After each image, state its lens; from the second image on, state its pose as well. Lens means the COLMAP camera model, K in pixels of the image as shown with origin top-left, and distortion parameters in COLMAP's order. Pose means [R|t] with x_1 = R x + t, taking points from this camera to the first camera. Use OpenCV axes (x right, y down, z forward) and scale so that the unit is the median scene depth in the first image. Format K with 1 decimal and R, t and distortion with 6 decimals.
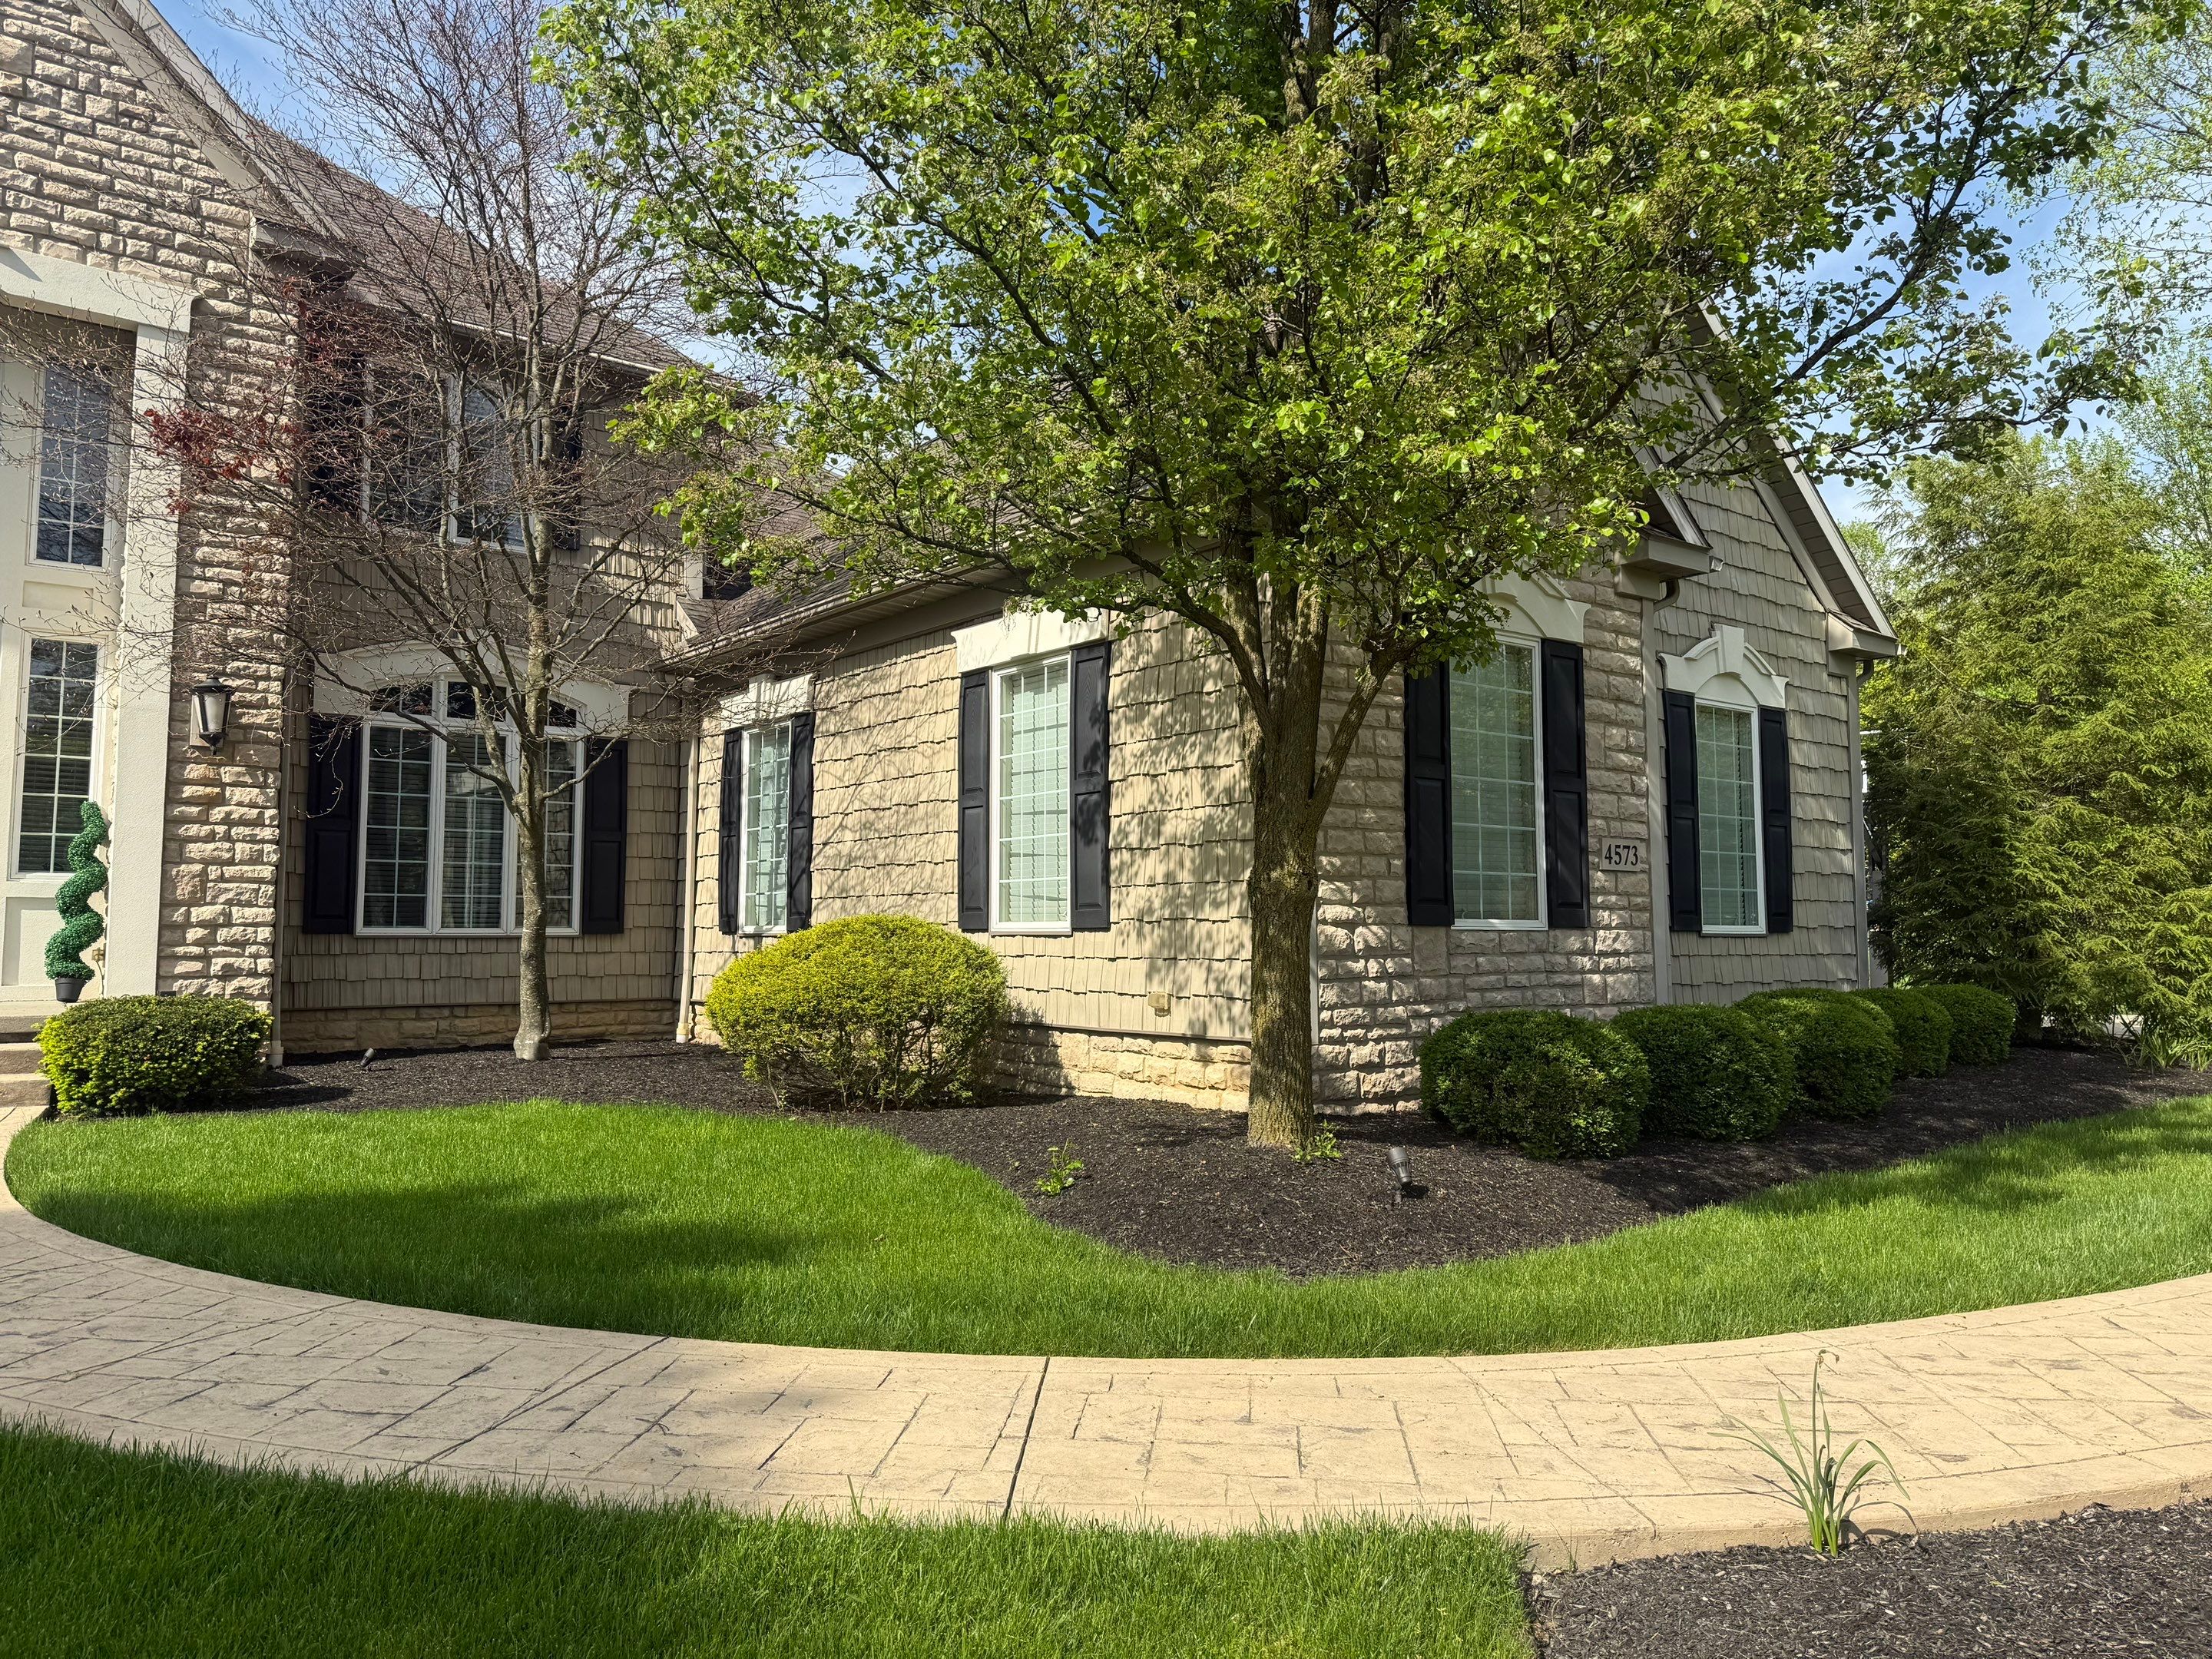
lens RADIAL K [[1518.8, 0, 1106.0], [0, 1518.8, 829.5], [0, 0, 1]] dist [0.182824, -0.340062]
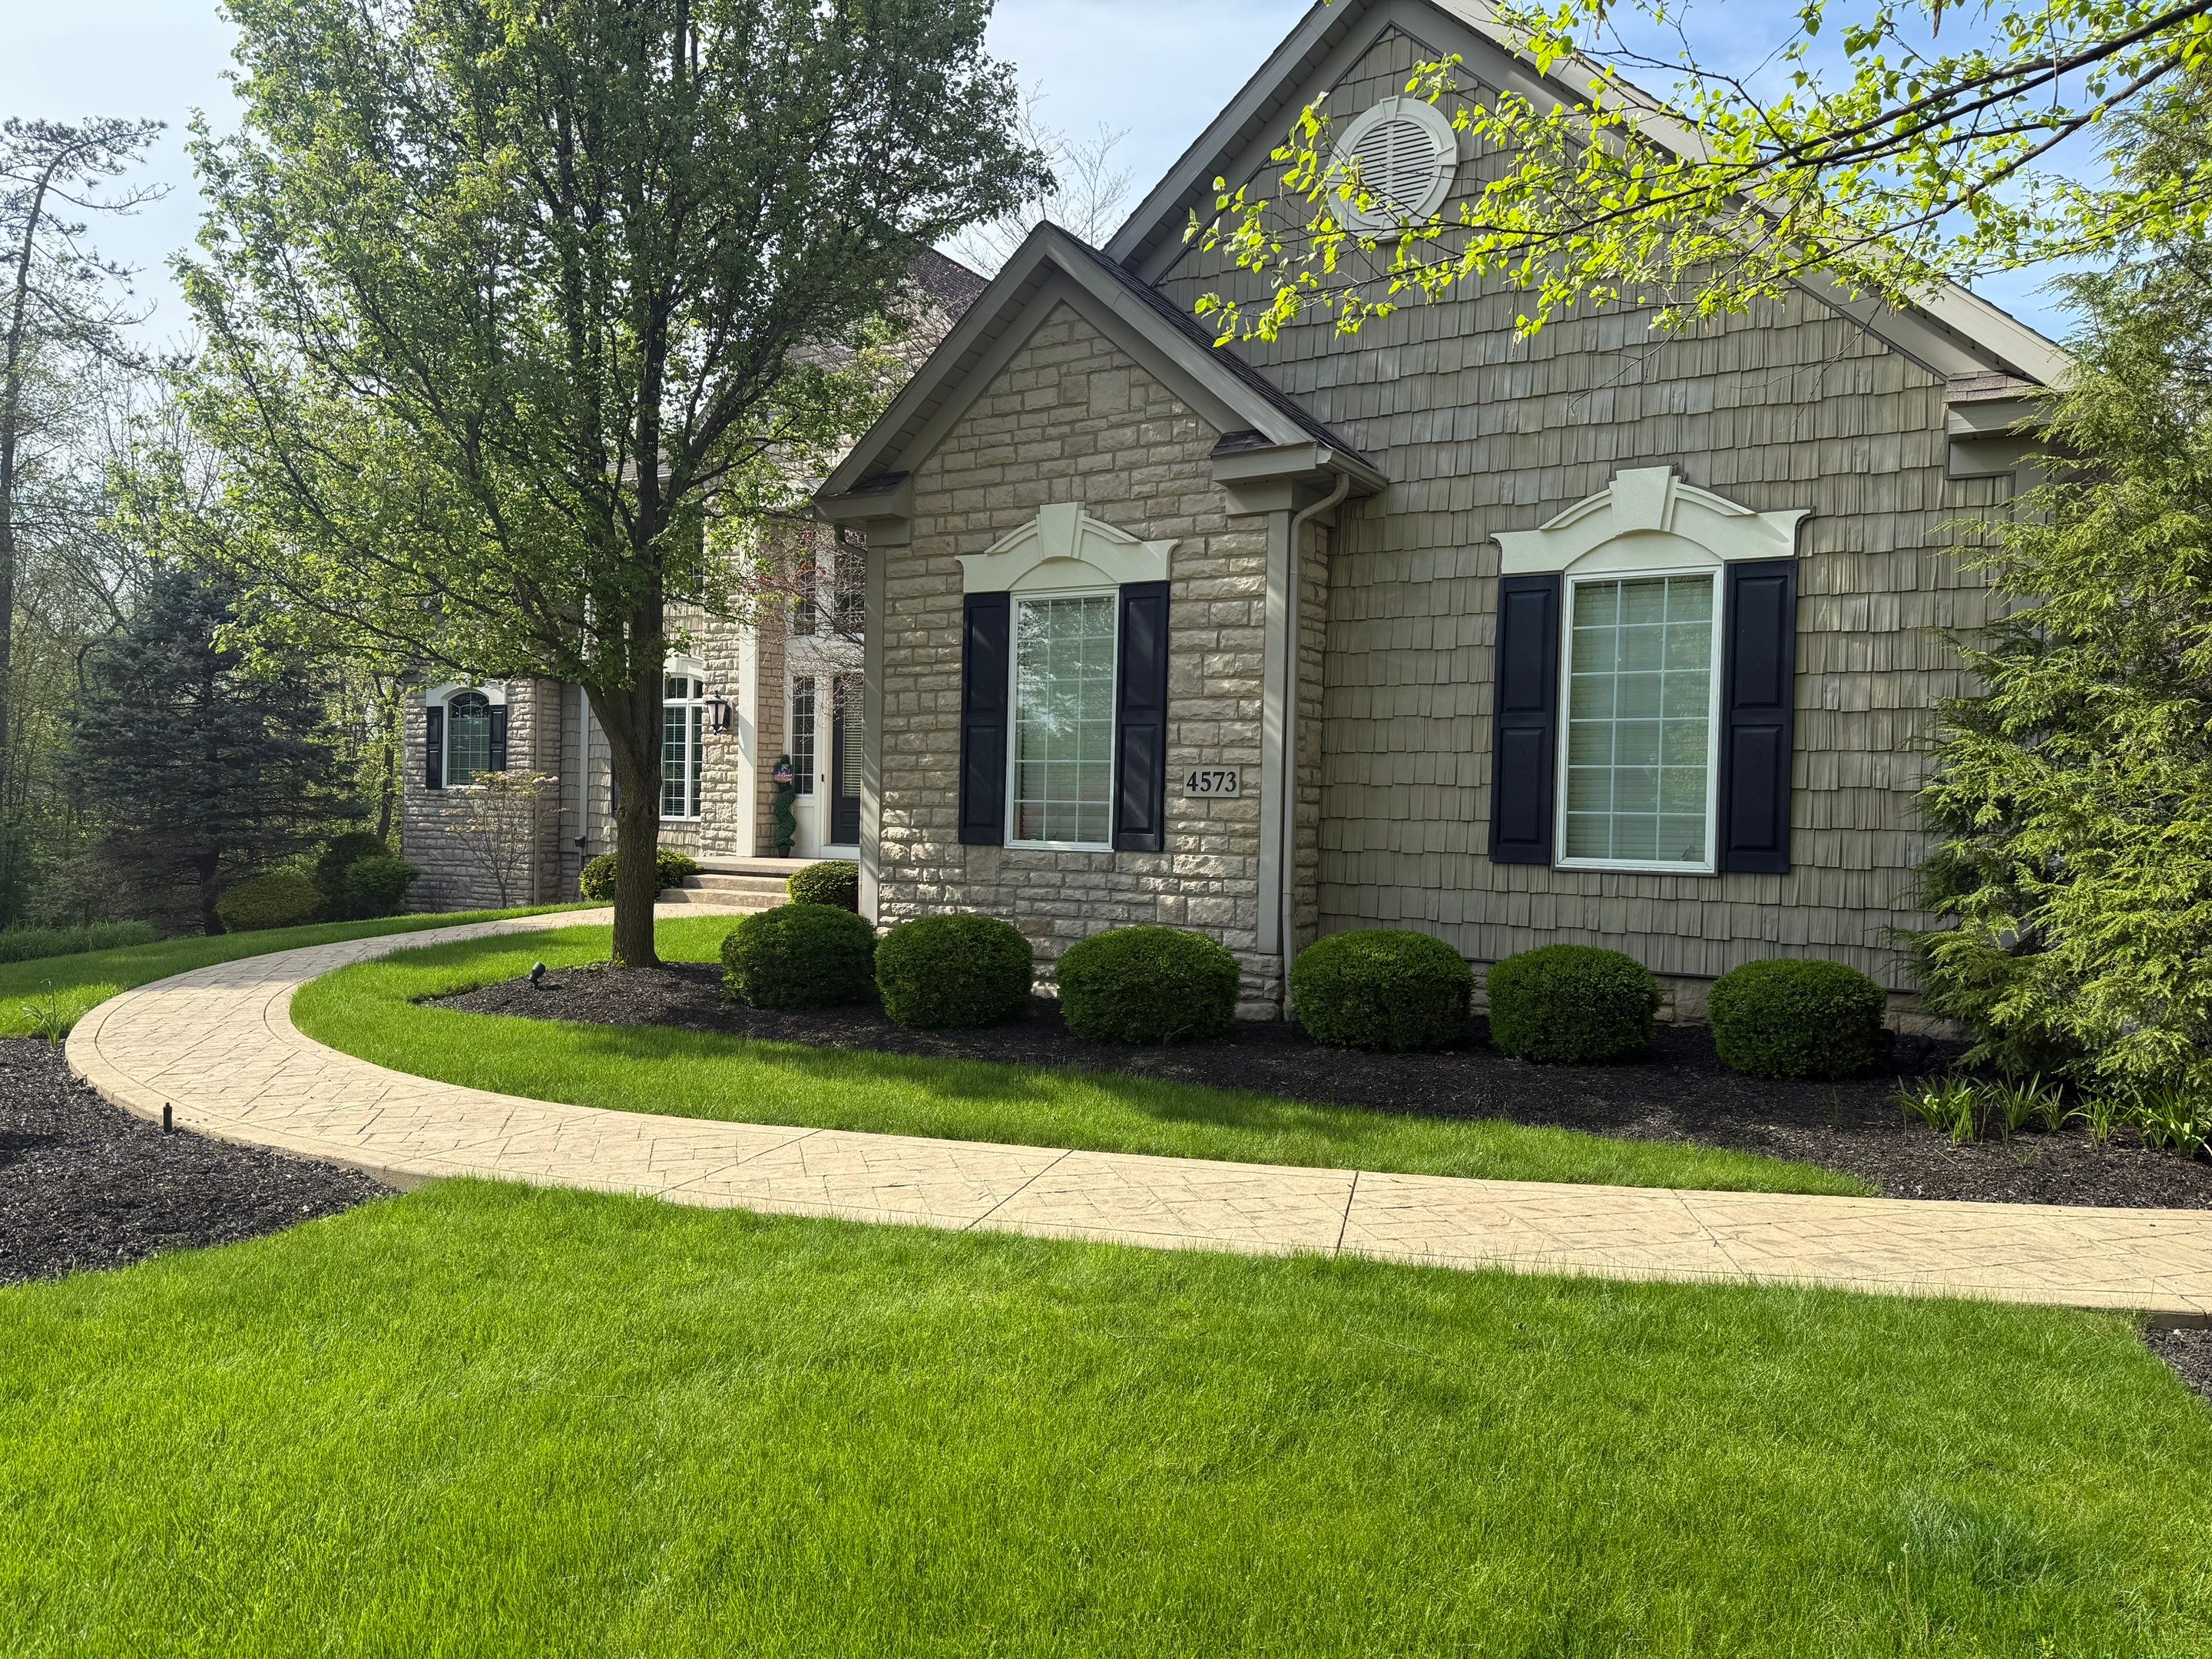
lens RADIAL K [[1518.8, 0, 1106.0], [0, 1518.8, 829.5], [0, 0, 1]] dist [0.182824, -0.340062]
pose [[0.369627, 0.026269, -0.928809, 1.277257], [0.047542, 0.997756, 0.047139, -0.002736], [0.927963, -0.061581, 0.367549, 0.582640]]
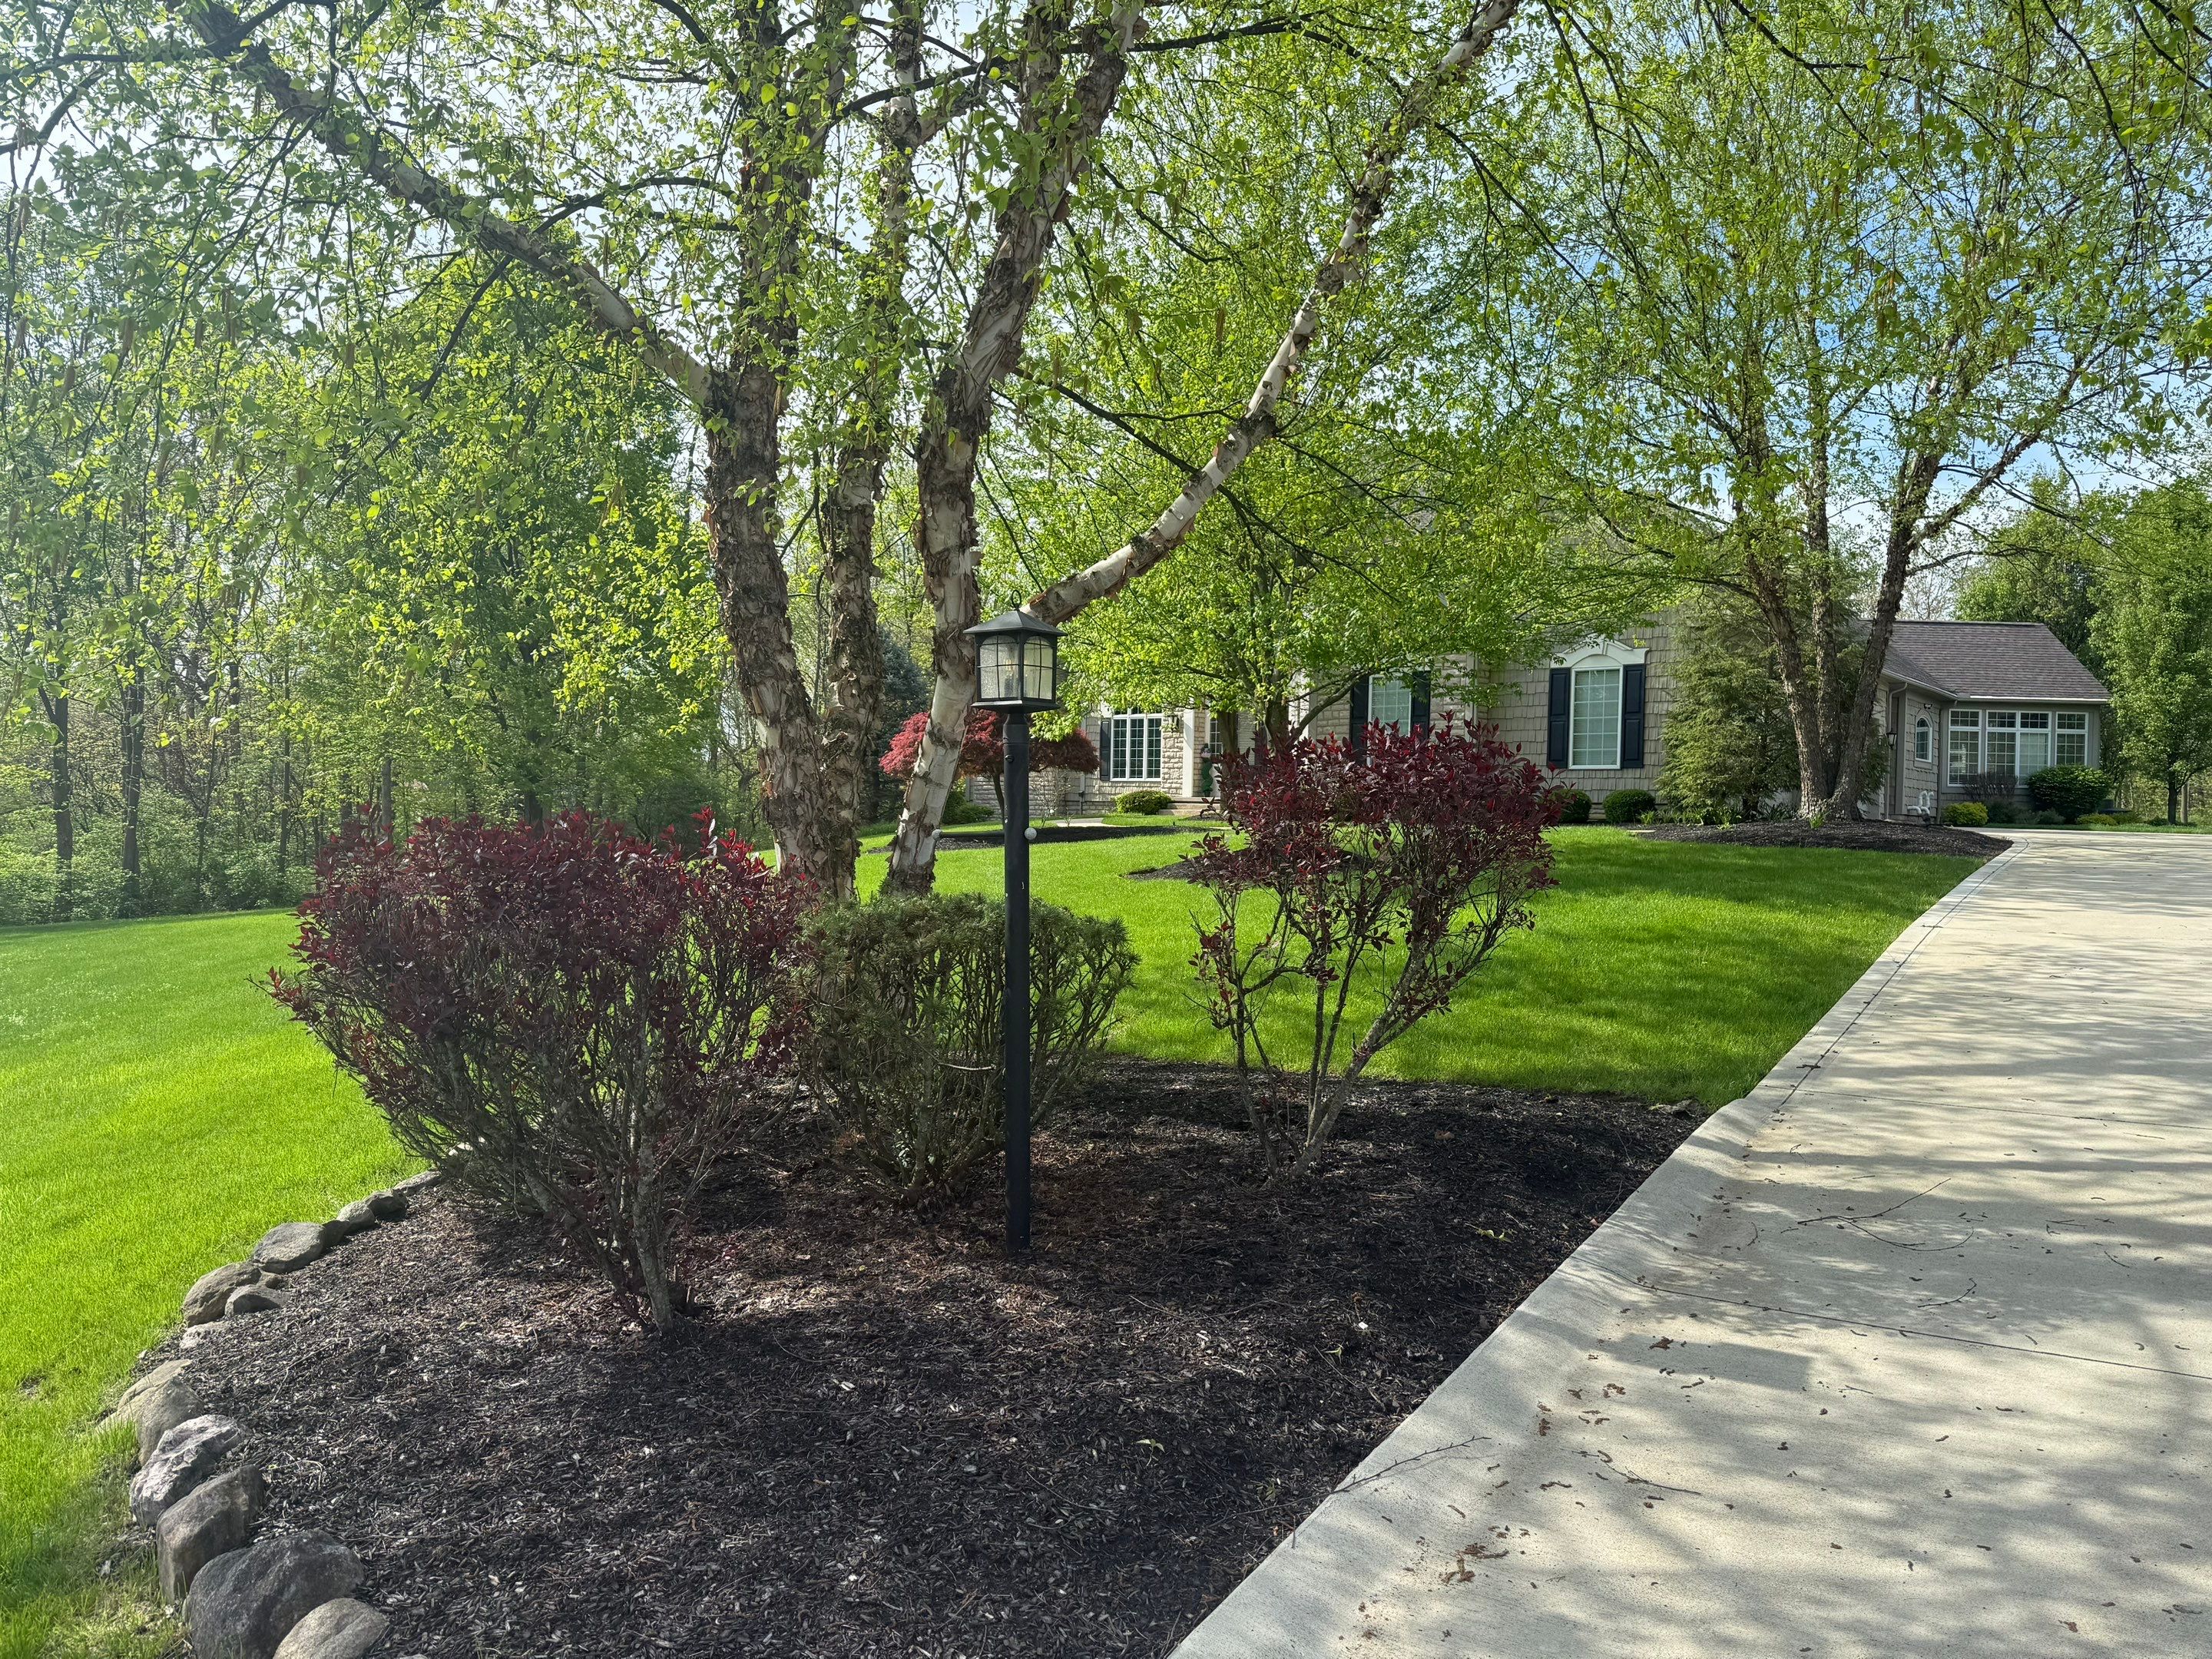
lens RADIAL K [[1518.8, 0, 1106.0], [0, 1518.8, 829.5], [0, 0, 1]] dist [0.182824, -0.340062]
pose [[0.244864, 0.021178, -0.969326, 3.046527], [0.056627, 0.997742, 0.036104, 0.041793], [0.967902, -0.063731, 0.243112, -0.332115]]
